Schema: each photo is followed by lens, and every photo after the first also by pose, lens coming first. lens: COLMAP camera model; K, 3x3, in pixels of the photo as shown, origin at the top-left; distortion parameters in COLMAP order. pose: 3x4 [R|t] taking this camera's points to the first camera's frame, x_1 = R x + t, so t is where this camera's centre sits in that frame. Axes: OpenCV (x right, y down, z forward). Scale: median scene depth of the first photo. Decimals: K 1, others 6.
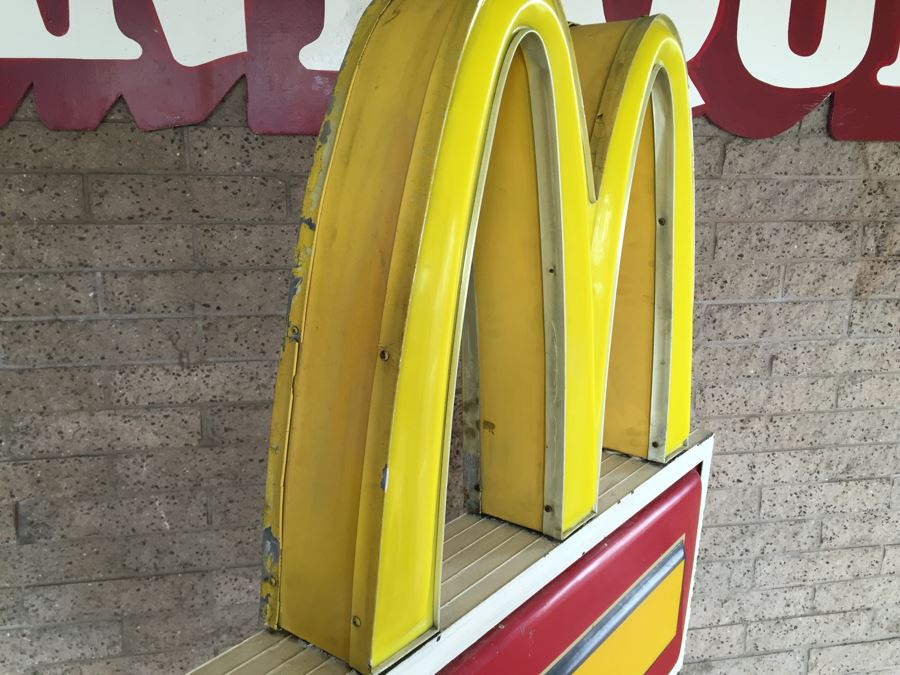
lens RADIAL K [[762.2, 0, 447.3], [0, 762.2, 334.4], [0, 0, 1]] dist [0.092573, -0.133444]
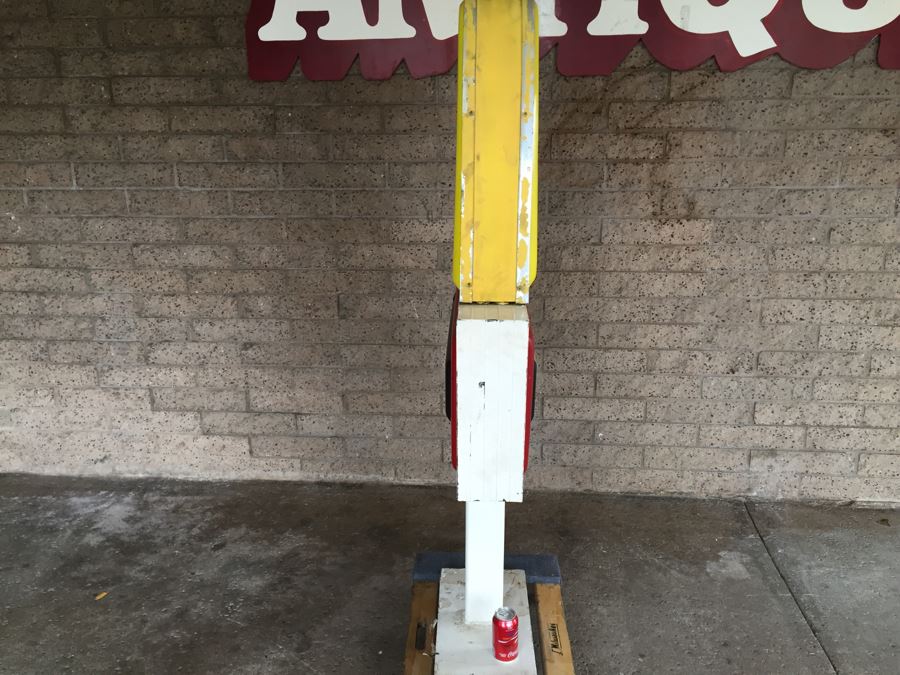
lens RADIAL K [[762.2, 0, 451.3], [0, 762.2, 336.5], [0, 0, 1]] dist [0.092573, -0.133444]
pose [[0.960195, 0.057786, -0.273287, 0.176130], [-0.040844, 0.996897, 0.067285, 0.176715], [0.276327, -0.053445, 0.959576, -0.607852]]
